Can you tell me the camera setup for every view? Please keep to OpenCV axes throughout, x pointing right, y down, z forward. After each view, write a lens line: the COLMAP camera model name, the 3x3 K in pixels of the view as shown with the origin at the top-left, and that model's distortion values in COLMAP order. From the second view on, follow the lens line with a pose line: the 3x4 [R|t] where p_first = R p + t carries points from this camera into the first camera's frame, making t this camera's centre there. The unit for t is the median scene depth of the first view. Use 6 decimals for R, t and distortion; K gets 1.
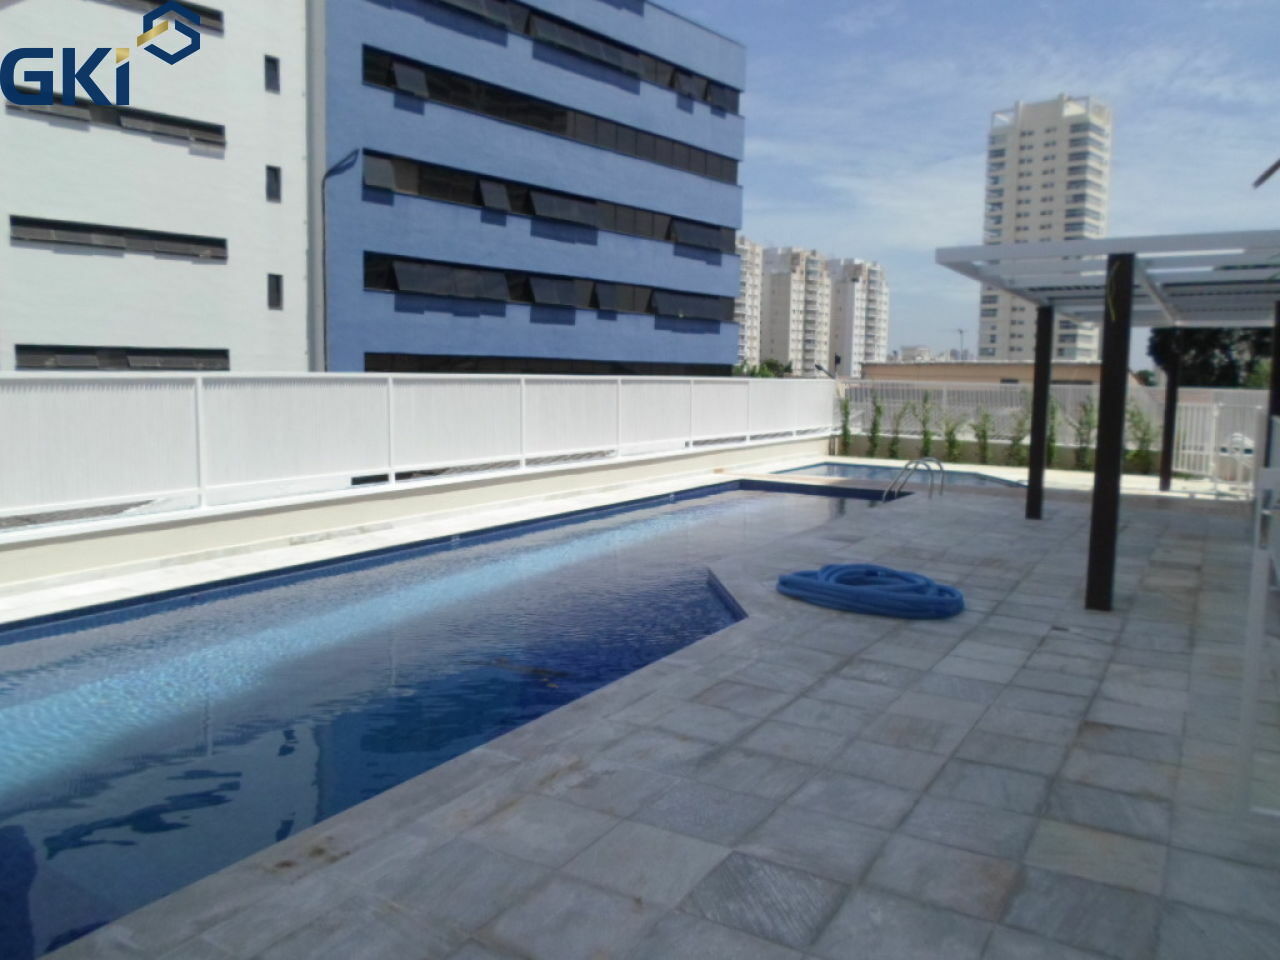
lens RADIAL K [[973.3, 0, 641.2], [0, 973.3, 474.4], [0, 0, 1]] dist [-0.039736, -0.000934]
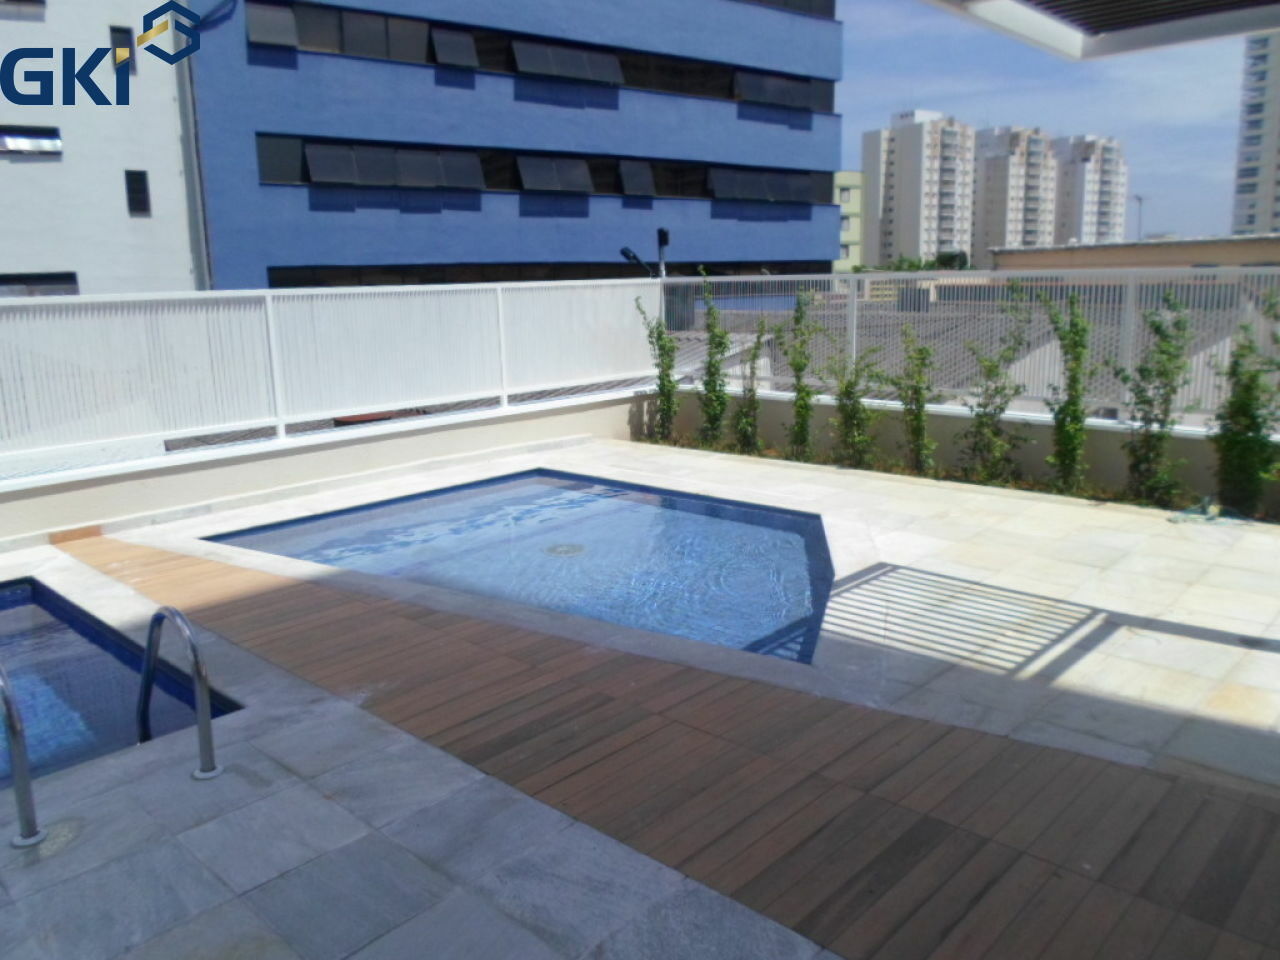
lens RADIAL K [[973.3, 0, 641.2], [0, 973.3, 474.4], [0, 0, 1]] dist [-0.039736, -0.000934]
pose [[0.975478, 0.002320, -0.220087, 0.123546], [0.018529, 0.995529, 0.092622, -0.018375], [0.219318, -0.094429, 0.971073, 0.210766]]
